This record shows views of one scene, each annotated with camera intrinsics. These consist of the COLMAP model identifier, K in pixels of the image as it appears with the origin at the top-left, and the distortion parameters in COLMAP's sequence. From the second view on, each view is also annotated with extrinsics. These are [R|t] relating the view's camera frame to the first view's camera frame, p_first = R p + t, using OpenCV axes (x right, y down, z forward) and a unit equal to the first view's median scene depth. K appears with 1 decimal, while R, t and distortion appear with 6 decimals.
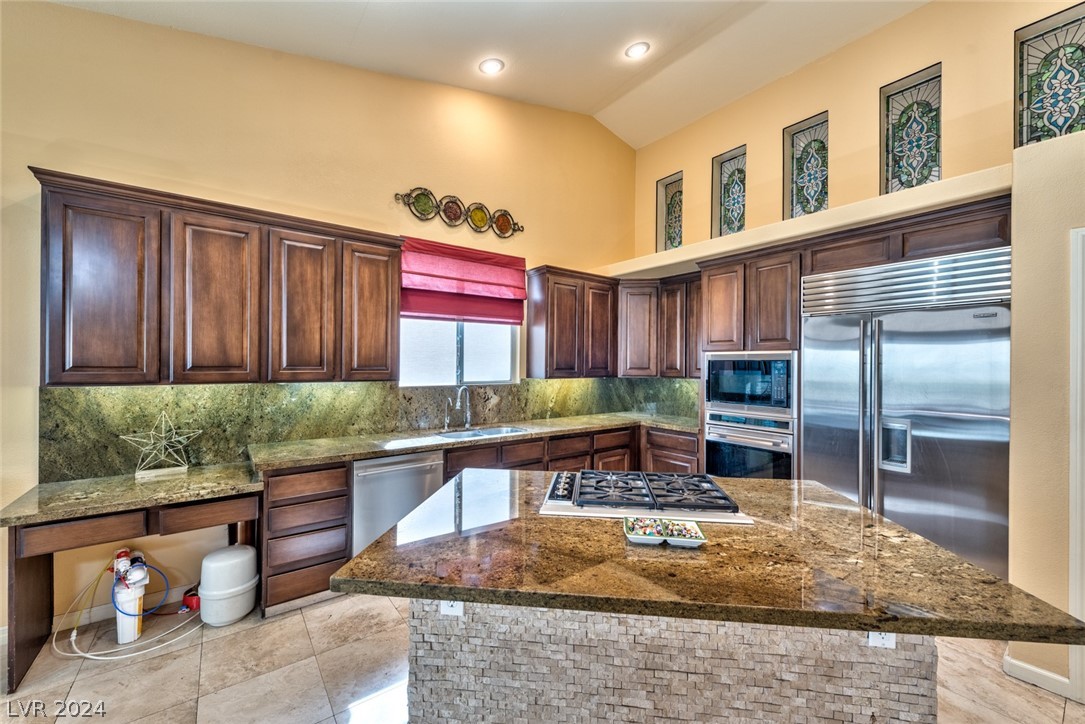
lens RADIAL K [[430.7, 0, 533.9], [0, 430.7, 369.2], [0, 0, 1]] dist [0.010485, -0.002316]
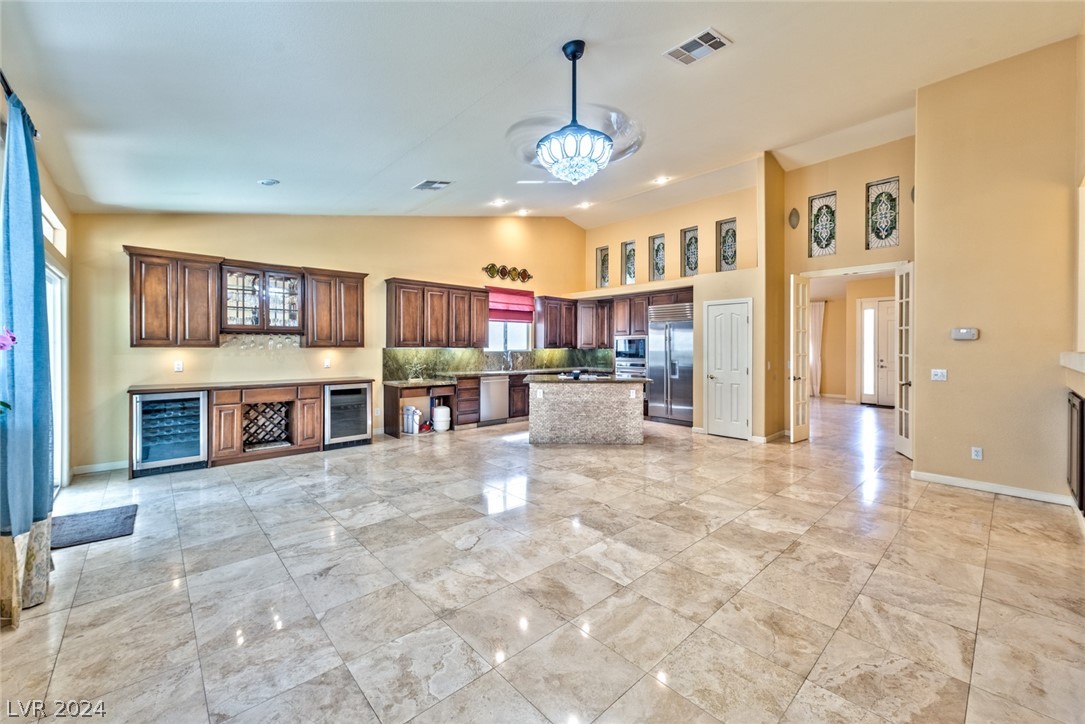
lens RADIAL K [[430.7, 0, 546.5], [0, 430.7, 353.4], [0, 0, 1]] dist [0.010485, -0.002316]
pose [[0.992212, -0.005504, 0.124441, -0.233041], [0.005458, 0.999985, 0.000706, 0.045896], [-0.124443, -0.000021, 0.992227, -1.146270]]
